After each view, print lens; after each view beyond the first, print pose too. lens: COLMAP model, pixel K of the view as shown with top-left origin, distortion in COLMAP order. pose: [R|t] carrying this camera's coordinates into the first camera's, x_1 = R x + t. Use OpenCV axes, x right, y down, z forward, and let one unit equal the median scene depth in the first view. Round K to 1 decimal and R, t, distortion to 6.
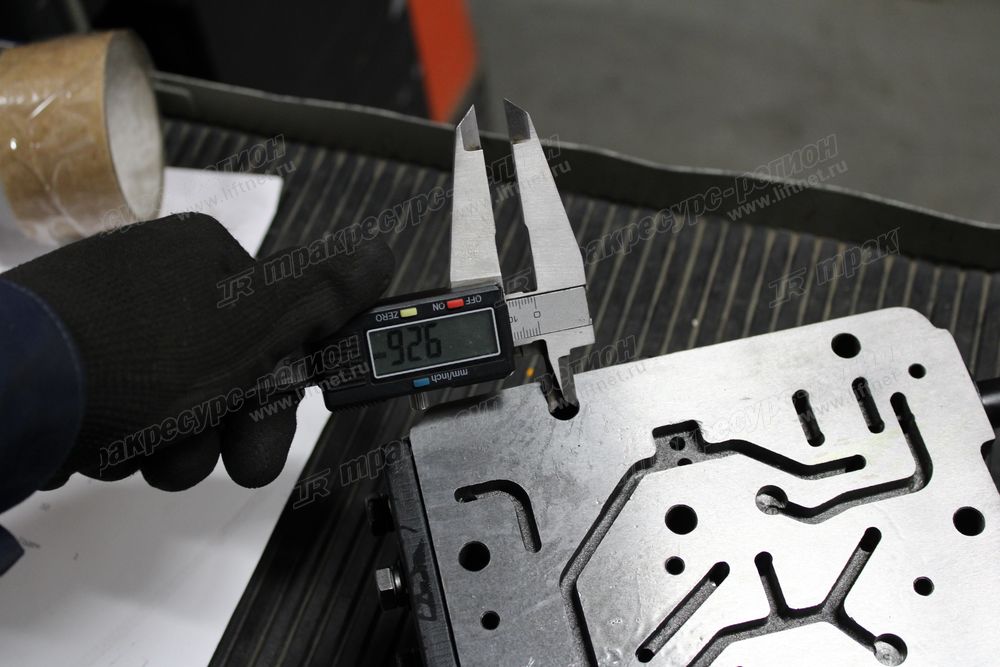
lens RADIAL K [[1573.6, 0, 500.0], [0, 1573.6, 333.5], [0, 0, 1]] dist [-0.024951, 0.048575]
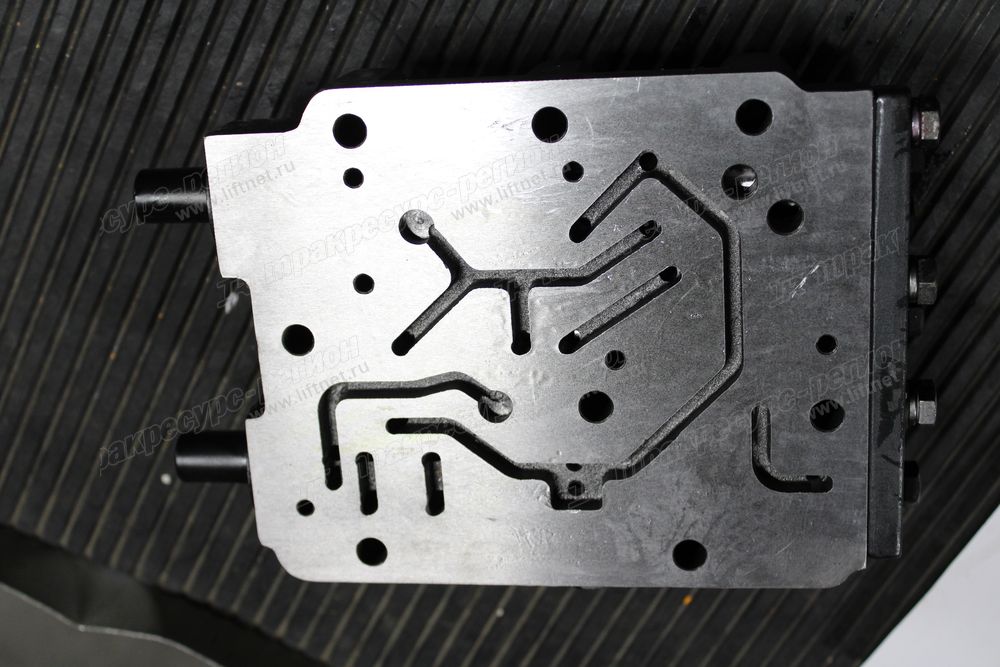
lens RADIAL K [[1573.6, 0, 500.0], [0, 1573.6, 333.5], [0, 0, 1]] dist [-0.024951, 0.048575]
pose [[-0.972897, -0.207886, 0.101262, 0.083248], [0.223141, -0.958889, 0.175326, -0.015015], [0.060651, 0.193170, 0.979289, 0.077483]]
